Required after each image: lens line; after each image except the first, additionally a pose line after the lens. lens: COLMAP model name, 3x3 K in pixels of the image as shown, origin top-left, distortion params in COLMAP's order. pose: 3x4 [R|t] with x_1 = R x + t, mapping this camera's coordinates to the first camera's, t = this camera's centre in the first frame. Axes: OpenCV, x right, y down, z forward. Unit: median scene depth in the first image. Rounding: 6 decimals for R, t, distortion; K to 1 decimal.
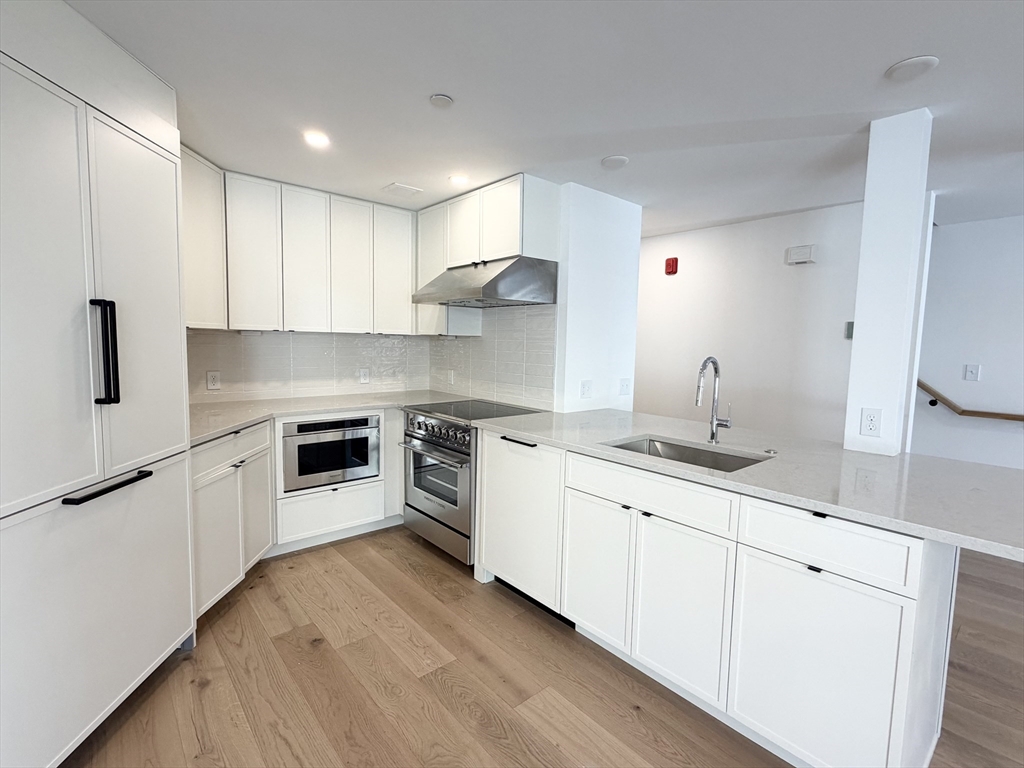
lens RADIAL K [[484.8, 0, 516.0], [0, 484.8, 383.2], [0, 0, 1]] dist [-0.001280, -0.000602]
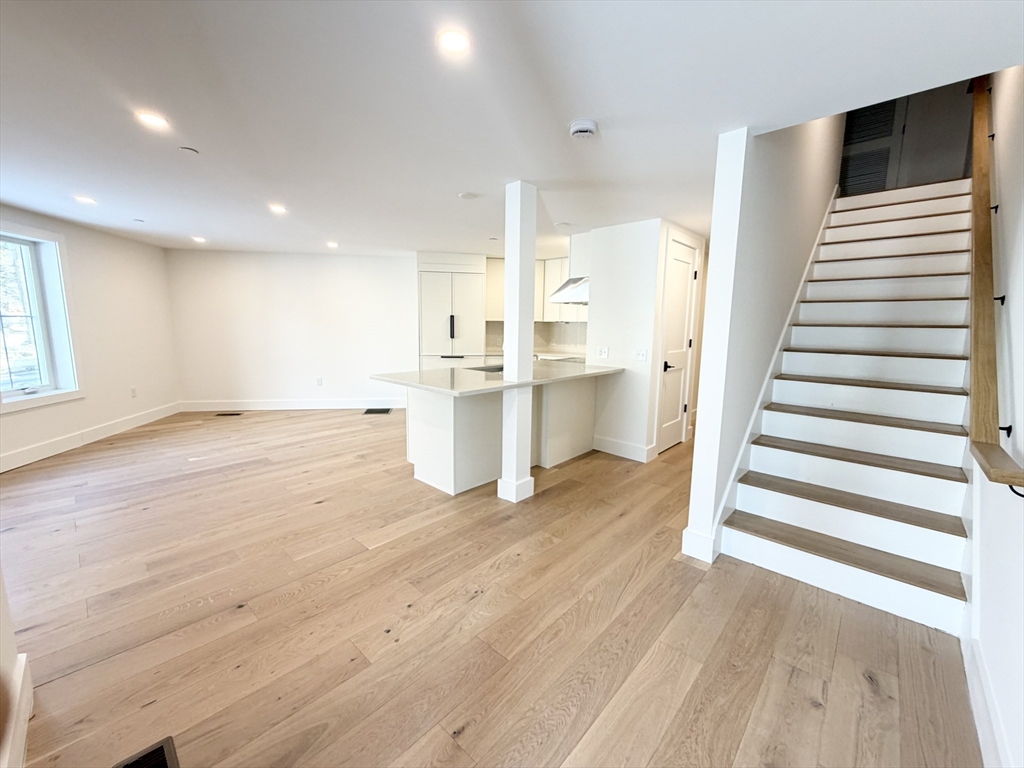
lens RADIAL K [[409.1, 0, 514.5], [0, 409.1, 383.1], [0, 0, 1]] dist [-0.000963, -0.000435]
pose [[0.119780, 0.118711, -0.985678, 1.591560], [-0.096944, 0.989479, 0.107388, -0.005010], [0.988056, 0.082693, 0.130028, 0.588507]]
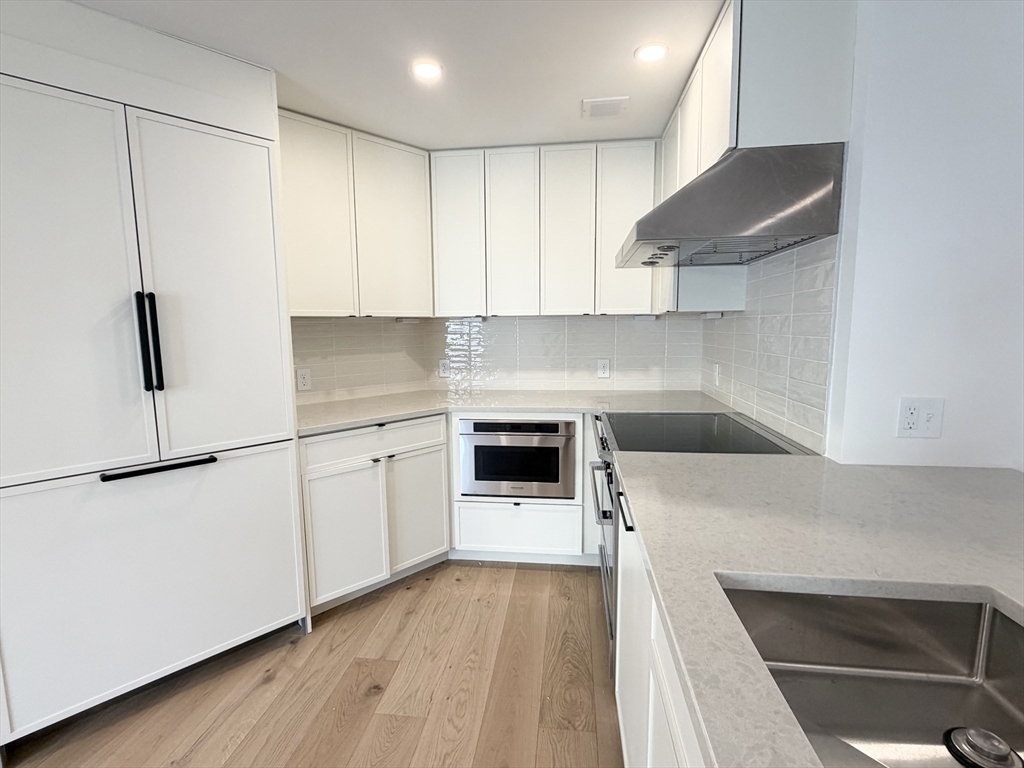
lens RADIAL K [[484.8, 0, 510.3], [0, 484.8, 384.8], [0, 0, 1]] dist [-0.001280, -0.000602]
pose [[0.660568, 0.060927, -0.748290, 0.247227], [-0.038362, 0.998139, 0.047406, -0.026687], [0.749786, -0.002609, 0.661676, 0.467871]]
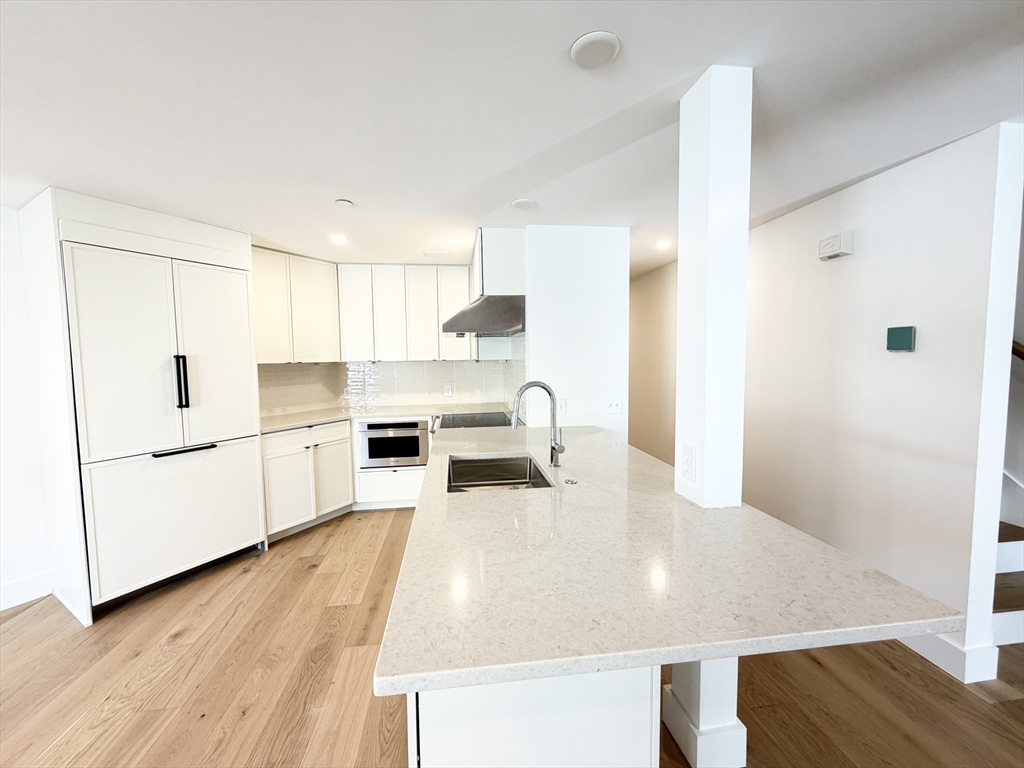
lens RADIAL K [[409.1, 0, 511.7], [0, 409.1, 383.3], [0, 0, 1]] dist [-0.000963, -0.000435]
pose [[0.833678, 0.002905, -0.552244, 0.619652], [-0.014867, 0.999742, -0.017185, -0.025500], [0.552051, 0.022537, 0.833506, 0.188949]]
